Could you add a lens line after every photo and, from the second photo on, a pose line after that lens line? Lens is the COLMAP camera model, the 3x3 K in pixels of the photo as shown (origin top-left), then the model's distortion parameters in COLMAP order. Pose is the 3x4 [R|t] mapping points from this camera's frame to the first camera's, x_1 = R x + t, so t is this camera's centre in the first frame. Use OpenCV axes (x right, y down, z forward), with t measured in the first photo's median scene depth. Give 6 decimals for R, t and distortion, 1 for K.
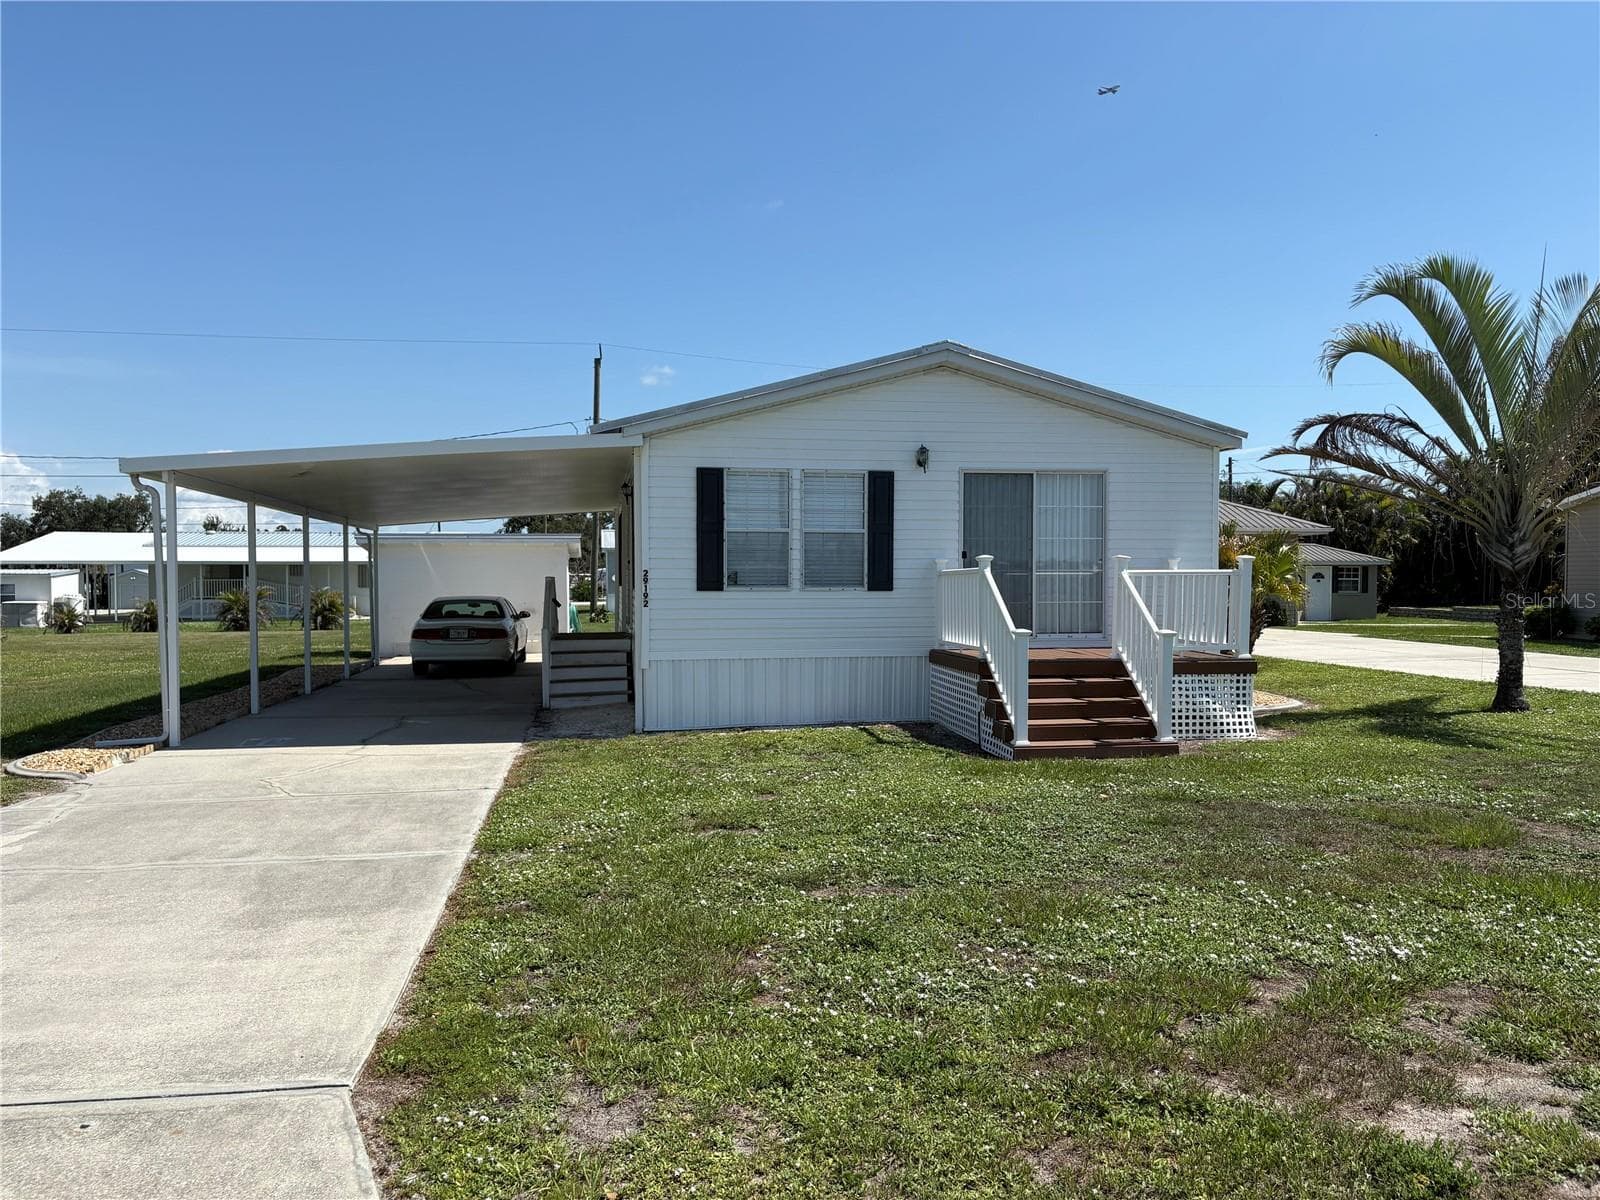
lens RADIAL K [[1208.1, 0, 801.0], [0, 1208.1, 637.9], [0, 0, 1]] dist [0.051425, -0.000873]
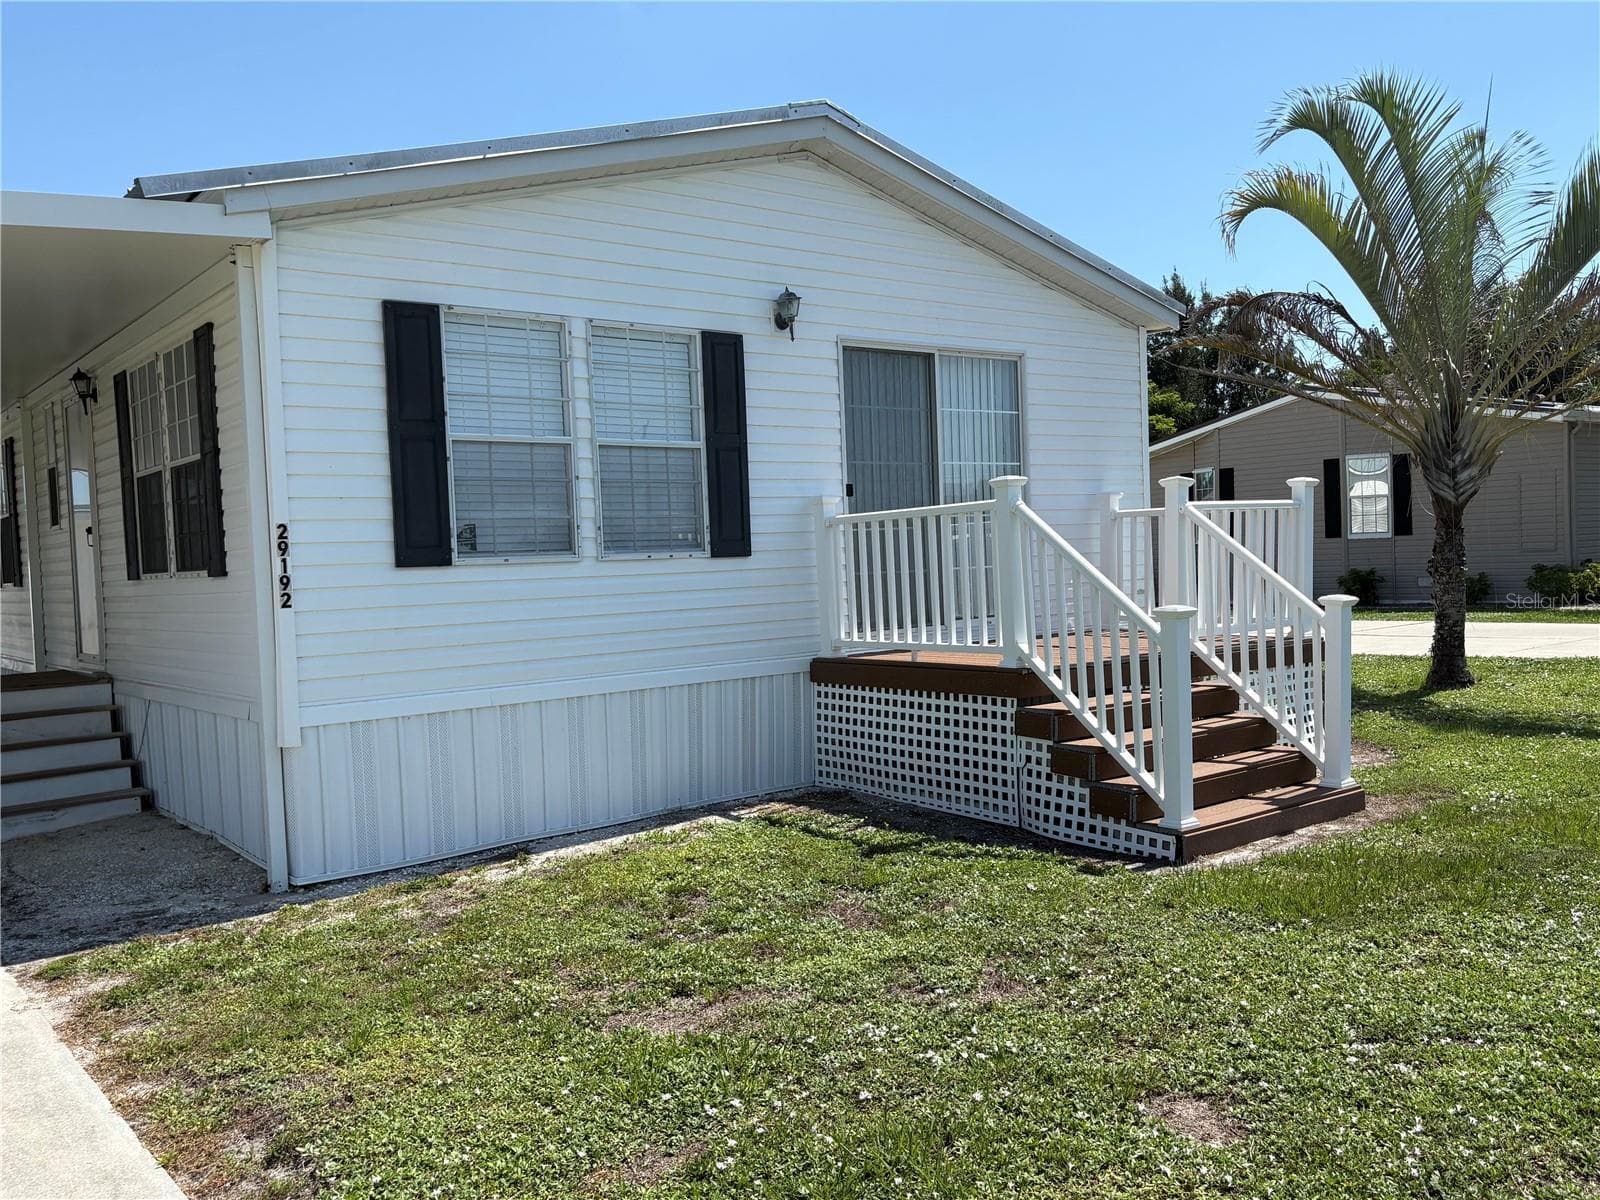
lens RADIAL K [[1317.7, 0, 803.4], [0, 1317.7, 622.8], [0, 0, 1]] dist [0.048953, -0.003940]
pose [[0.884505, -0.057954, 0.462917, -0.181470], [0.064434, 0.997920, 0.001817, -0.008735], [-0.462060, 0.028221, 0.886400, 0.473688]]
